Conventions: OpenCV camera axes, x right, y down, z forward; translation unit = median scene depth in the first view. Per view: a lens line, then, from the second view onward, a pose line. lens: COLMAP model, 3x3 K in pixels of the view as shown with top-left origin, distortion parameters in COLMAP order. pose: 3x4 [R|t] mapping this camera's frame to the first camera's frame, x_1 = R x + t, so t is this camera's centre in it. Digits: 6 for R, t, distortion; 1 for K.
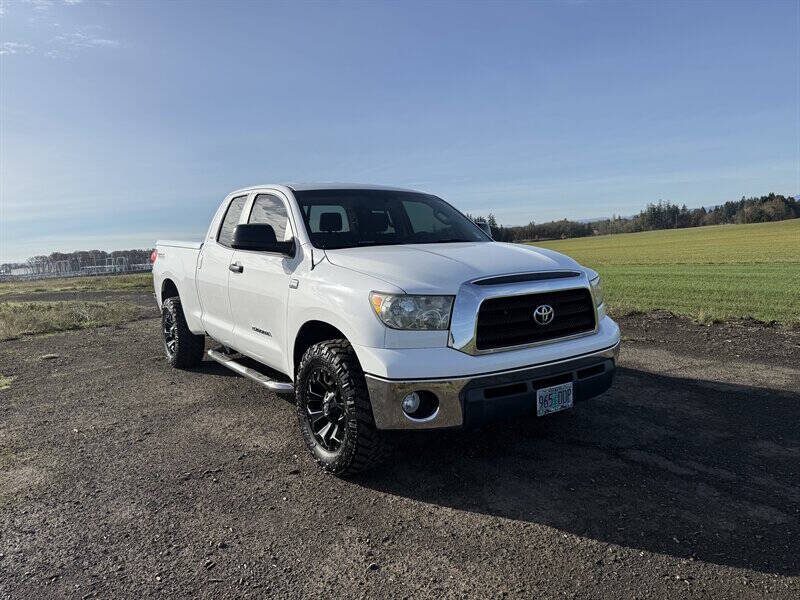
lens RADIAL K [[584.7, 0, 400.0], [0, 584.7, 300.0], [0, 0, 1]] dist [0.083267, -0.119017]
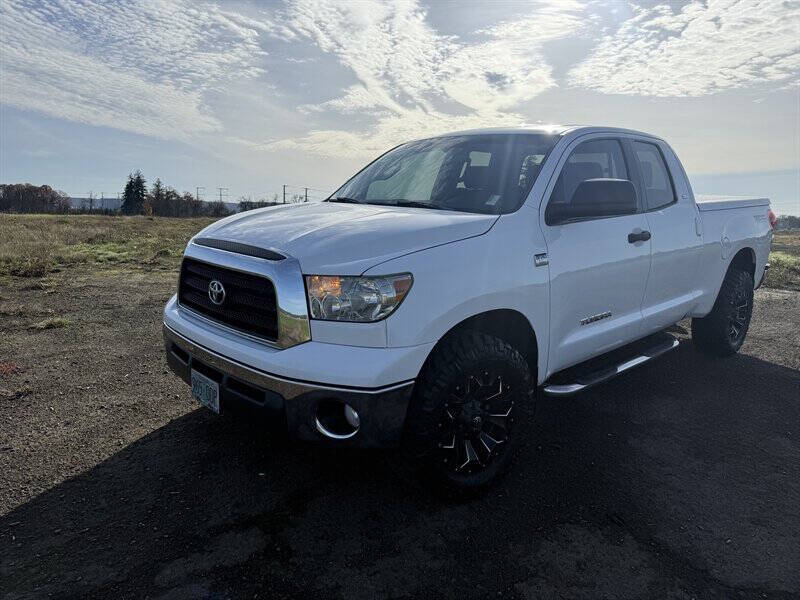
lens RADIAL K [[583.7, 0, 400.0], [0, 583.7, 300.0], [0, 0, 1]] dist [0.046974, -0.117704]
pose [[0.130072, 0.207746, -0.969496, 0.991377], [-0.141552, 0.971678, 0.189222, -0.143894], [0.981348, 0.112622, 0.155795, 1.031691]]
